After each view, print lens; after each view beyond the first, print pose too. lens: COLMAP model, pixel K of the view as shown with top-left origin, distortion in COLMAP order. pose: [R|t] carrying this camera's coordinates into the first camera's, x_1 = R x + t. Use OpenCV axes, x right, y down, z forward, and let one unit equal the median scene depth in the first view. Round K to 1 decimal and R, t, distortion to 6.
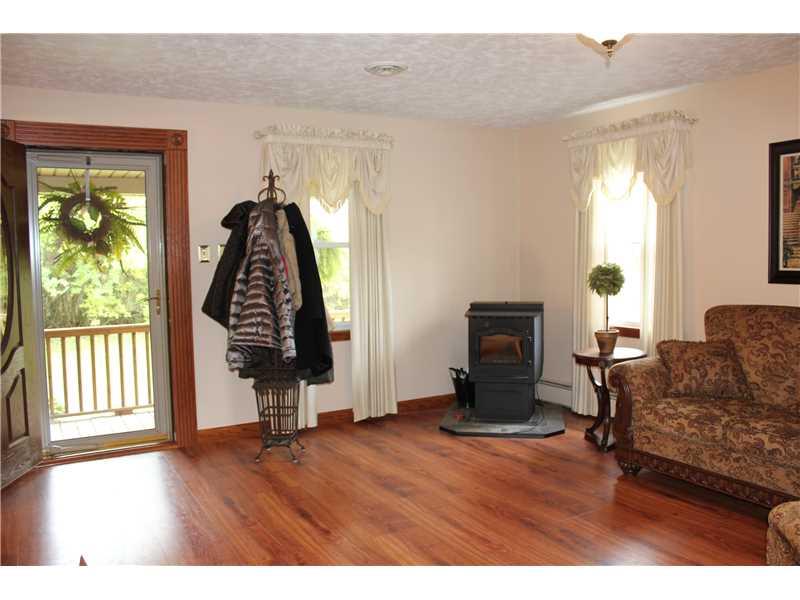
lens RADIAL K [[654.8, 0, 403.5], [0, 654.8, 296.1], [0, 0, 1]] dist [-0.147117, 0.104251]
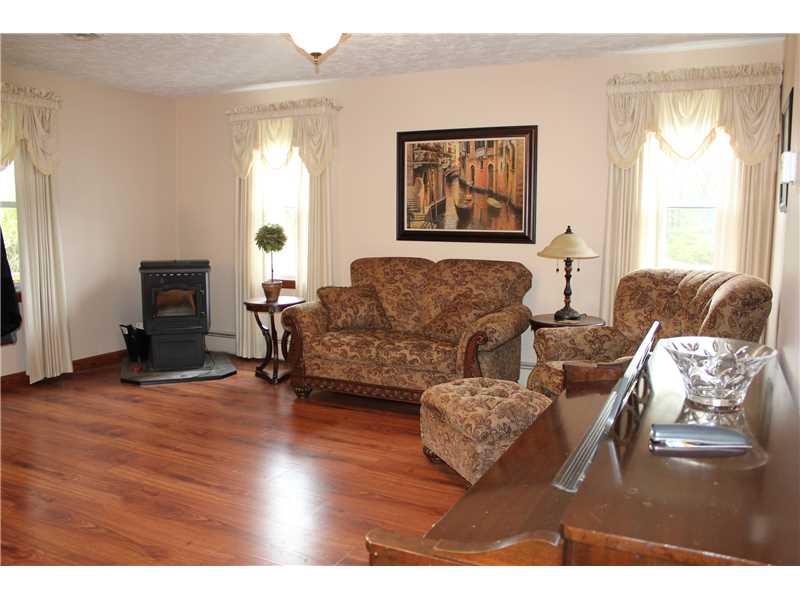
lens RADIAL K [[654.8, 0, 393.4], [0, 654.8, 293.0], [0, 0, 1]] dist [-0.147117, 0.104251]
pose [[0.839436, -0.041457, 0.541875, -0.151518], [0.015276, 0.998492, 0.052728, 0.016000], [-0.543244, -0.035984, 0.838803, -0.120988]]
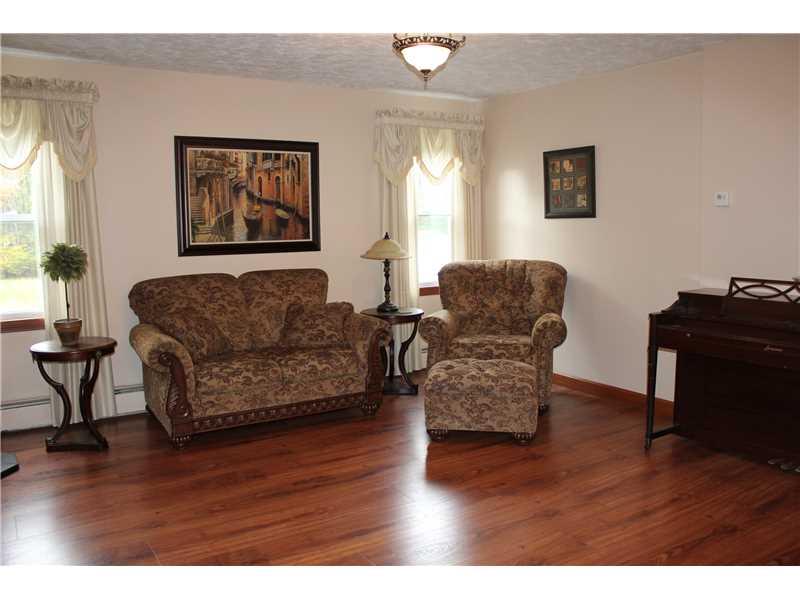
lens RADIAL K [[654.8, 0, 401.9], [0, 654.8, 294.7], [0, 0, 1]] dist [-0.147117, 0.104251]
pose [[-0.021972, -0.089234, 0.995768, -0.588740], [0.077872, 0.992830, 0.090689, -0.025153], [-0.996721, 0.079535, -0.014865, 0.588793]]
